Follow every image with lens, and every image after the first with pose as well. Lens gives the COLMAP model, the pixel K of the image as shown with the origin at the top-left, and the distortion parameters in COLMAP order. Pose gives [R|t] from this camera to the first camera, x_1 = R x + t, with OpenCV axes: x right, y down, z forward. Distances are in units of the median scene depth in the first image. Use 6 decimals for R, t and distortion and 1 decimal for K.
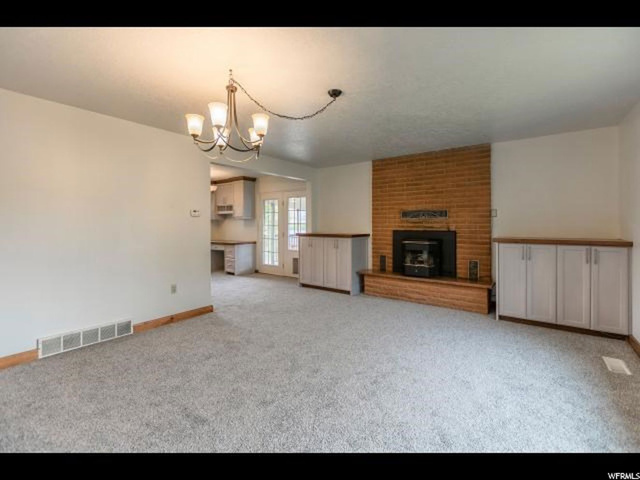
lens RADIAL K [[279.7, 0, 319.9], [0, 279.7, 229.3], [0, 0, 1]] dist [-0.000871, -0.000087]
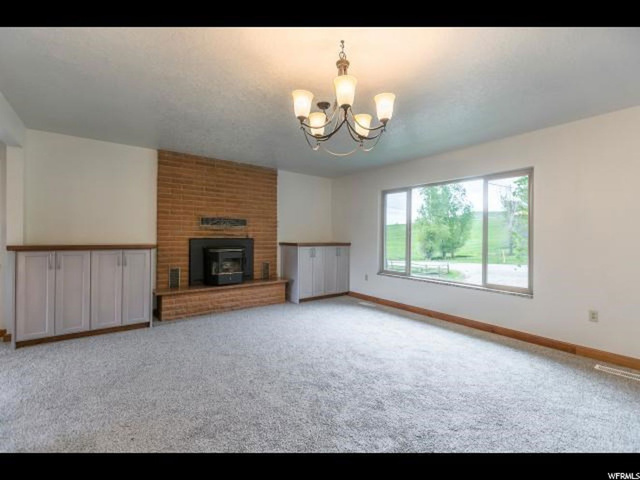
lens RADIAL K [[301.1, 0, 309.5], [0, 301.1, 237.9], [0, 0, 1]] dist [-0.000373, -0.000038]
pose [[0.284052, -0.005214, 0.958795, -0.554452], [0.007493, 0.999967, 0.003218, 0.001666], [-0.958780, 0.006270, 0.284082, 0.390539]]
